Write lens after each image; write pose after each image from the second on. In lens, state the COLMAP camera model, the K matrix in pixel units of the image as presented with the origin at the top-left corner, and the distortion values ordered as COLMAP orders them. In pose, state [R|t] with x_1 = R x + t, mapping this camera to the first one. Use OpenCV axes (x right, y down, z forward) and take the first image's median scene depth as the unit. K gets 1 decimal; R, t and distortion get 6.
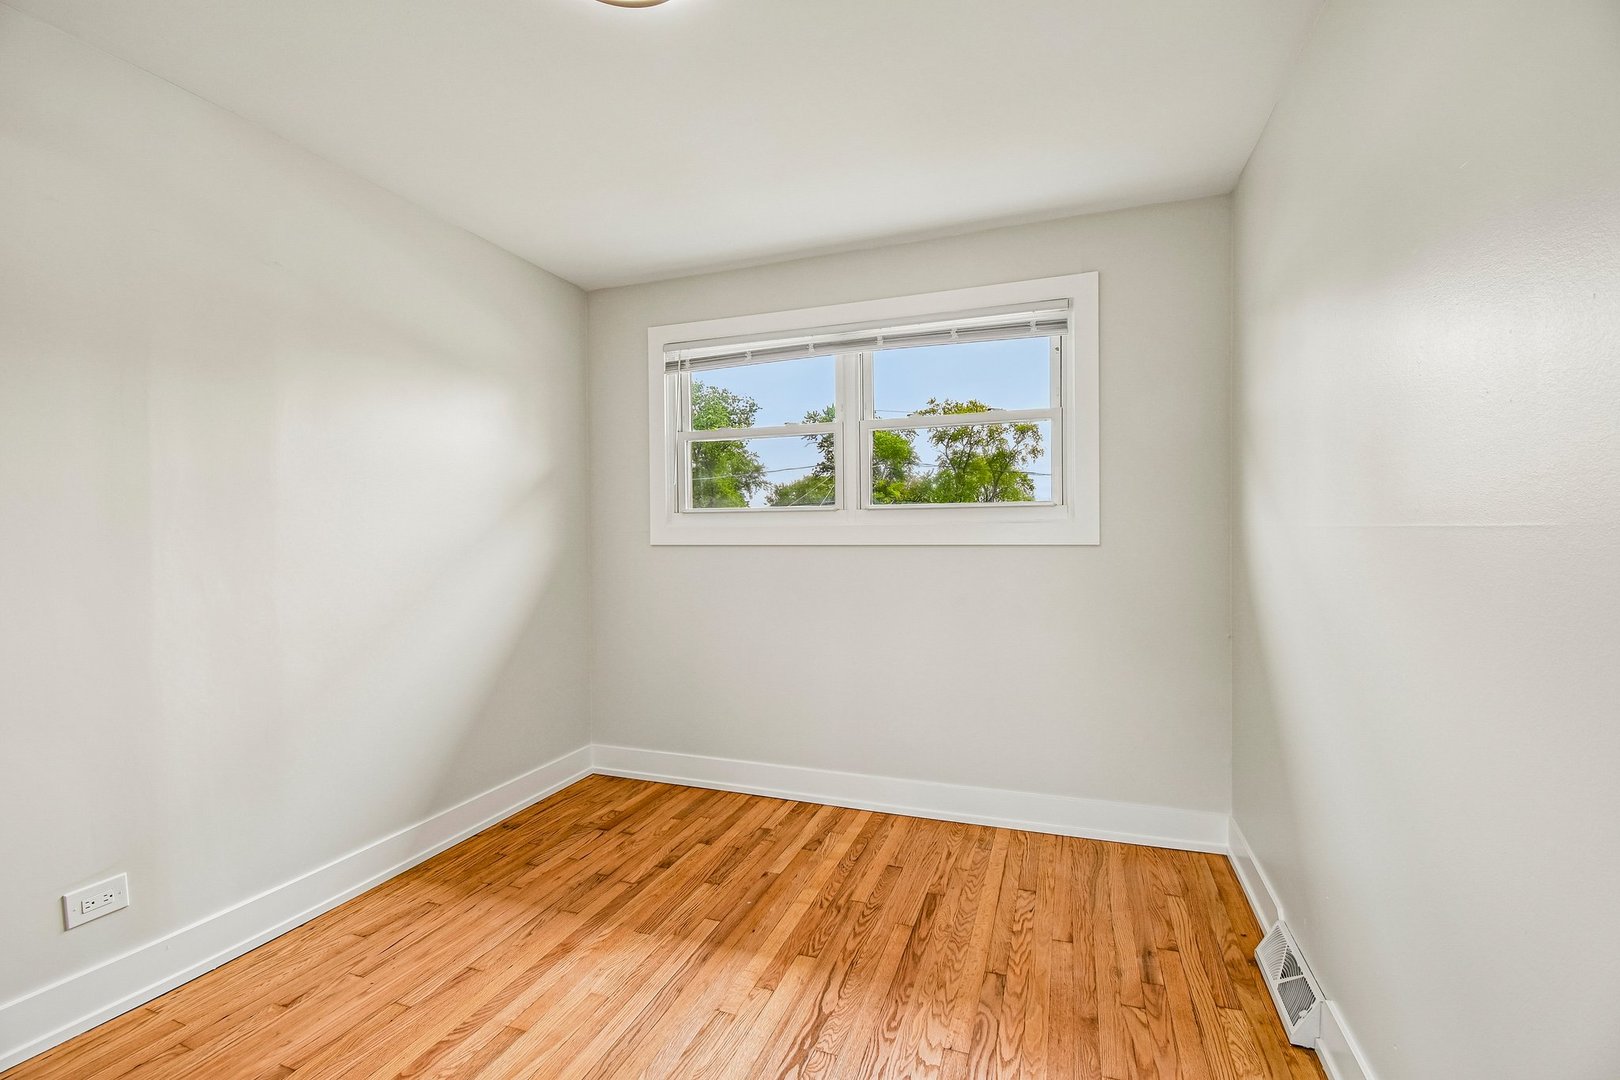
lens RADIAL K [[714.8, 0, 780.9], [0, 714.8, 535.8], [0, 0, 1]] dist [0.032041, -0.019901]
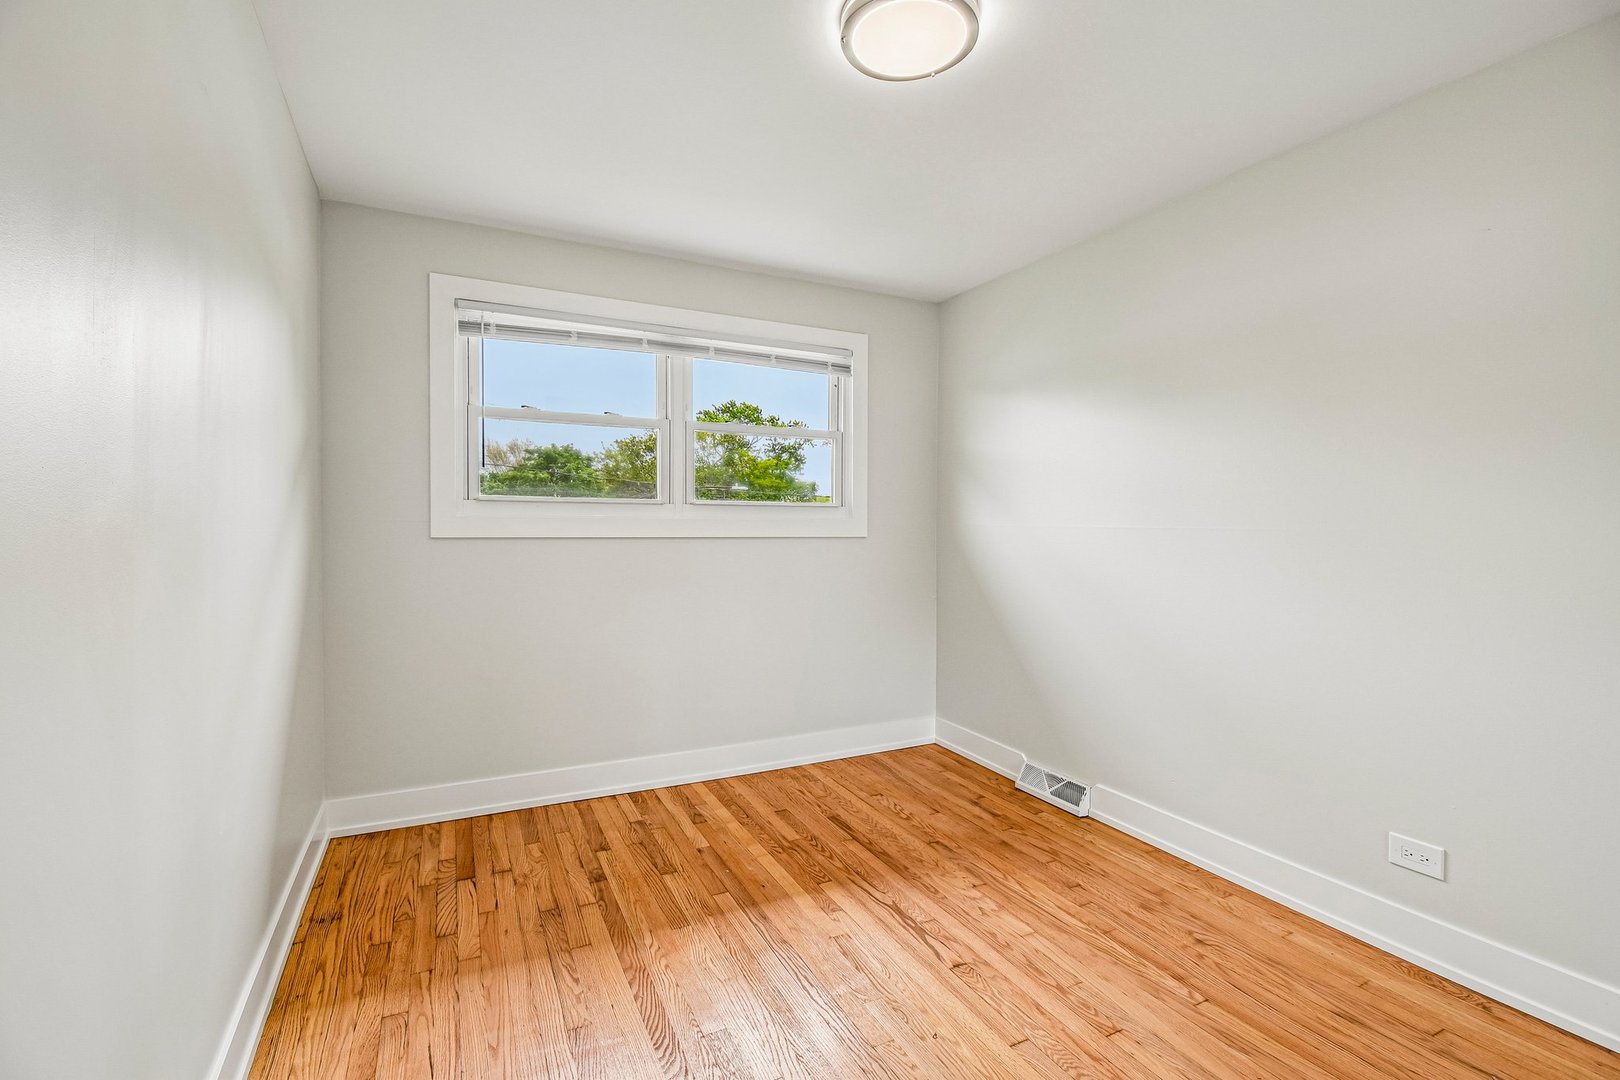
lens RADIAL K [[710.3, 0, 808.0], [0, 710.3, 532.6], [0, 0, 1]] dist [0.041312, -0.019433]
pose [[0.699010, 0.006153, 0.715085, -0.614477], [-0.006137, 0.999978, -0.002605, 0.009356], [-0.715085, -0.002567, 0.699033, 0.148350]]
